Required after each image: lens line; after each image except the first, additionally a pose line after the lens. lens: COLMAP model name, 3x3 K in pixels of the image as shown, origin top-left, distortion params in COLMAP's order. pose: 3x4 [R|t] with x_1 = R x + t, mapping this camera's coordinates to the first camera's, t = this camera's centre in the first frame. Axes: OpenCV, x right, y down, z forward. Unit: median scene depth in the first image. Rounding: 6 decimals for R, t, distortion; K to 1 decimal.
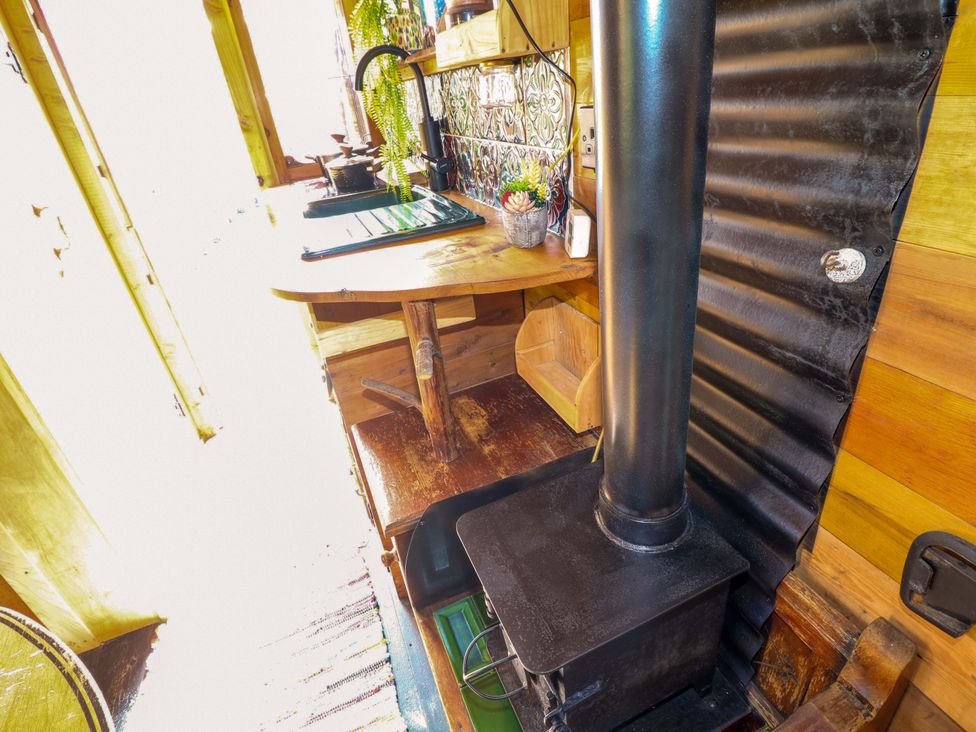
lens RADIAL K [[506.2, 0, 489.9], [0, 506.2, 357.6], [0, 0, 1]] dist [0.003168, -0.014946]
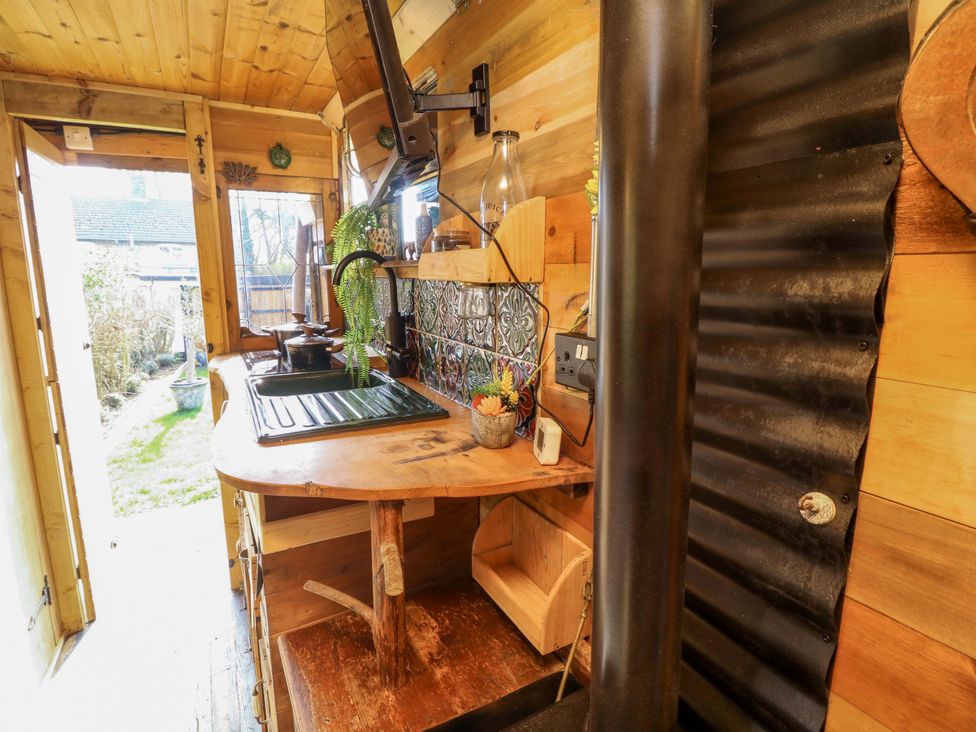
lens RADIAL K [[506.2, 0, 489.9], [0, 506.2, 357.6], [0, 0, 1]] dist [0.003168, -0.014946]
pose [[0.986967, 0.089999, 0.133402, -0.096331], [-0.040729, 0.941700, -0.333980, -0.050662], [-0.155683, 0.324194, 0.933092, -0.013399]]
